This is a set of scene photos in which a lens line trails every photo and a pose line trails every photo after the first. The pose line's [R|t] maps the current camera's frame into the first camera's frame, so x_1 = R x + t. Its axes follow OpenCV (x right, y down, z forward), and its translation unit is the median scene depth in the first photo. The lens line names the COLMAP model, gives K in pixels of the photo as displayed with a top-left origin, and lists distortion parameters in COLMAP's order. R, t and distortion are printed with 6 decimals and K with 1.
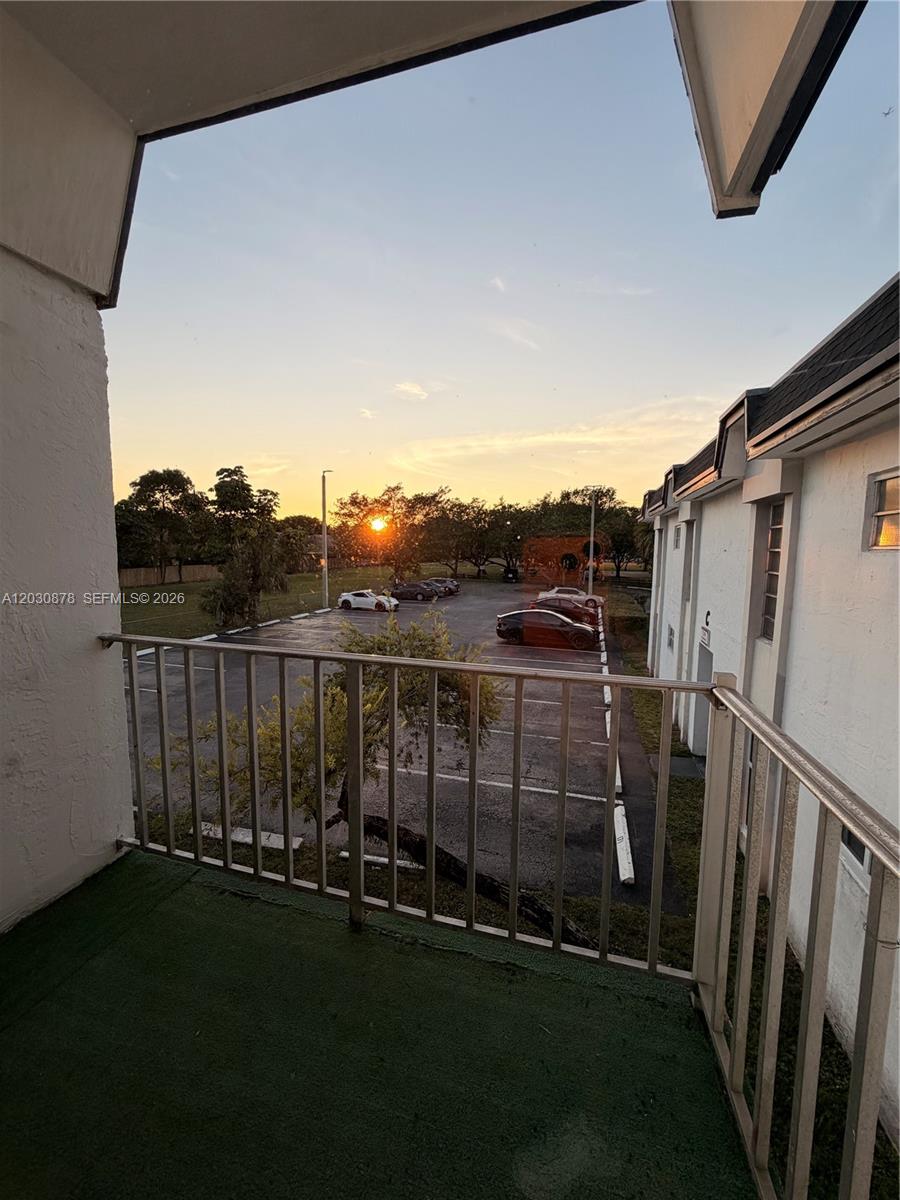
lens RADIAL K [[478.2, 0, 448.9], [0, 478.2, 596.7], [0, 0, 1]] dist [-0.002494, -0.000024]
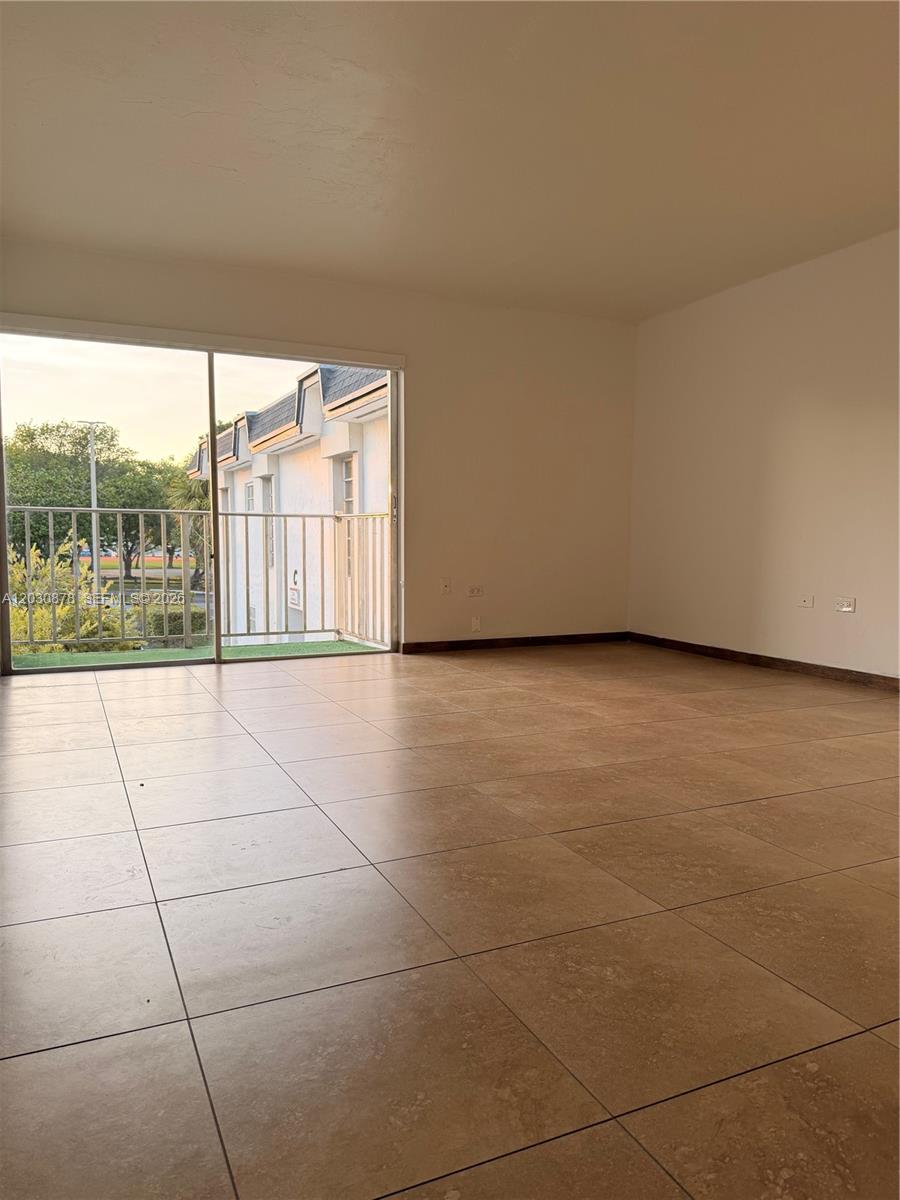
lens RADIAL K [[834.0, 0, 453.4], [0, 834.0, 595.8], [0, 0, 1]] dist [0.117087, -0.218929]
pose [[0.751642, -0.054548, 0.657312, -0.321934], [0.073462, 0.997297, -0.001241, 0.106772], [-0.655467, 0.049220, 0.753618, -0.464144]]
